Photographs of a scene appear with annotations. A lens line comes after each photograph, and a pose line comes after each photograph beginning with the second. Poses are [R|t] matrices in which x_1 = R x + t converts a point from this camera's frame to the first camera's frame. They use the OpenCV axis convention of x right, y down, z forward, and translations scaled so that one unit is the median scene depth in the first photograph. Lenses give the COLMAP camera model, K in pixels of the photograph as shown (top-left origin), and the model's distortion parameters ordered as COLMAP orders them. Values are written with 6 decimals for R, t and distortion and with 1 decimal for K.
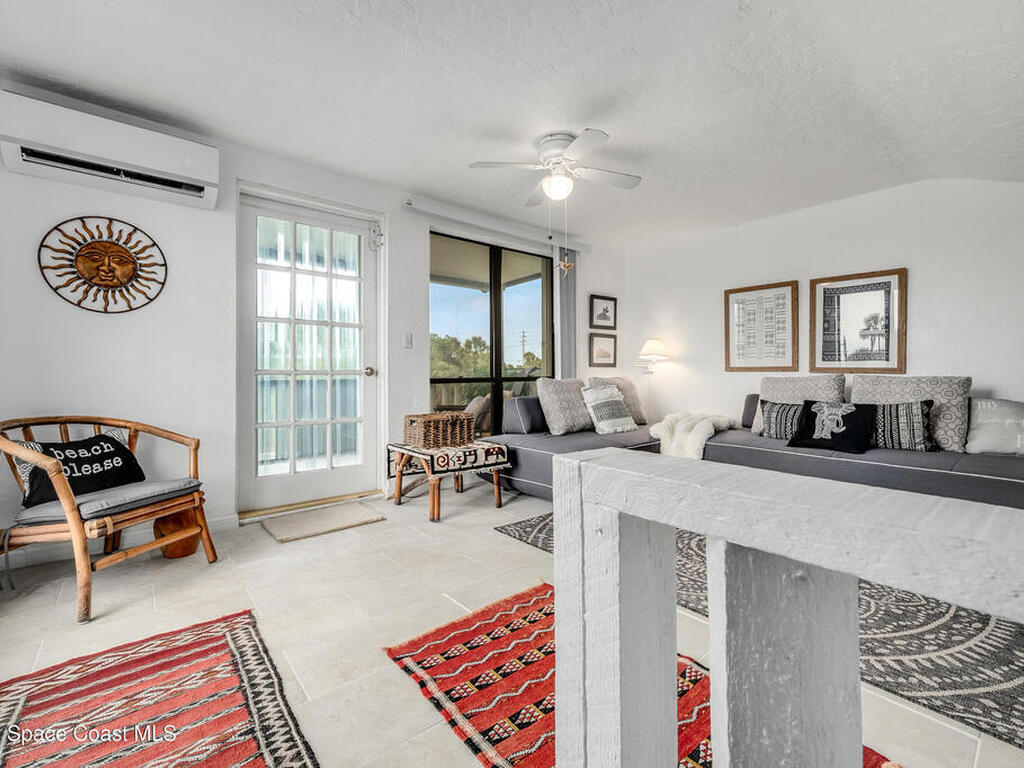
lens RADIAL K [[461.1, 0, 514.2], [0, 461.1, 374.1], [0, 0, 1]] dist [-0.000063, -0.000564]
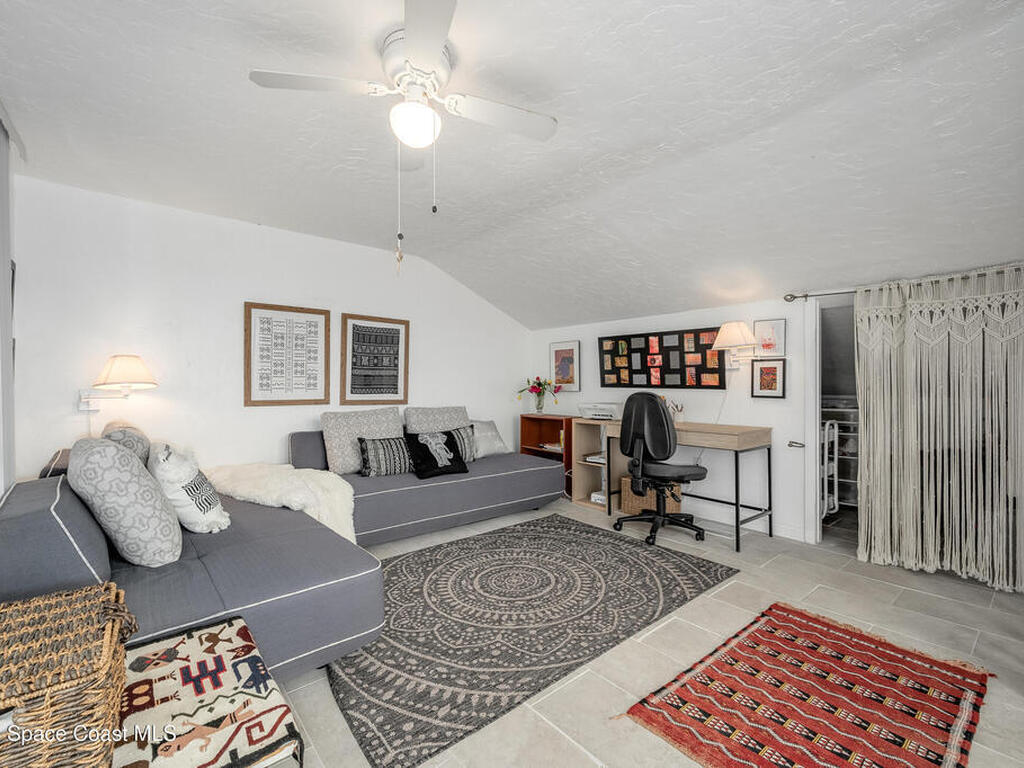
lens RADIAL K [[461.1, 0, 514.6], [0, 461.1, 384.6], [0, 0, 1]] dist [-0.000063, -0.000564]
pose [[-0.010514, 0.001193, 0.999944, -0.496341], [0.000722, 0.999999, -0.001185, -0.063277], [-0.999944, 0.000710, -0.010515, 0.852145]]
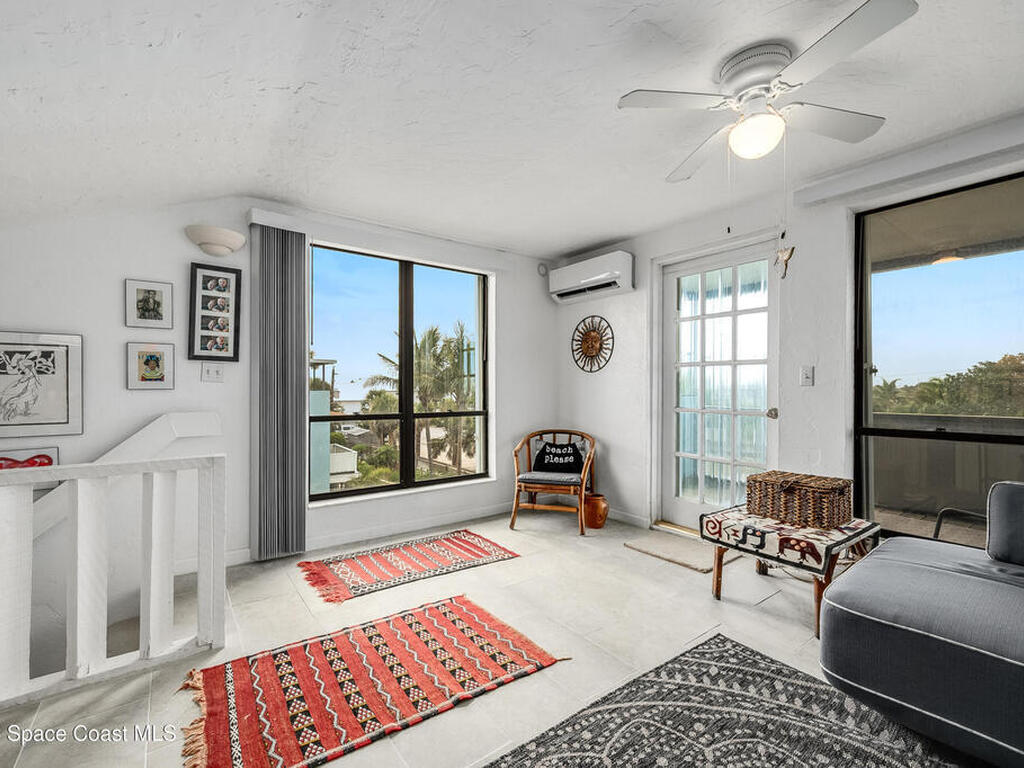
lens RADIAL K [[461.1, 0, 510.7], [0, 461.1, 386.4], [0, 0, 1]] dist [-0.000063, -0.000564]
pose [[-0.059567, 0.002755, -0.998220, 0.714468], [0.000393, 0.999996, 0.002736, -0.072575], [0.998224, -0.000229, -0.059568, 0.686723]]
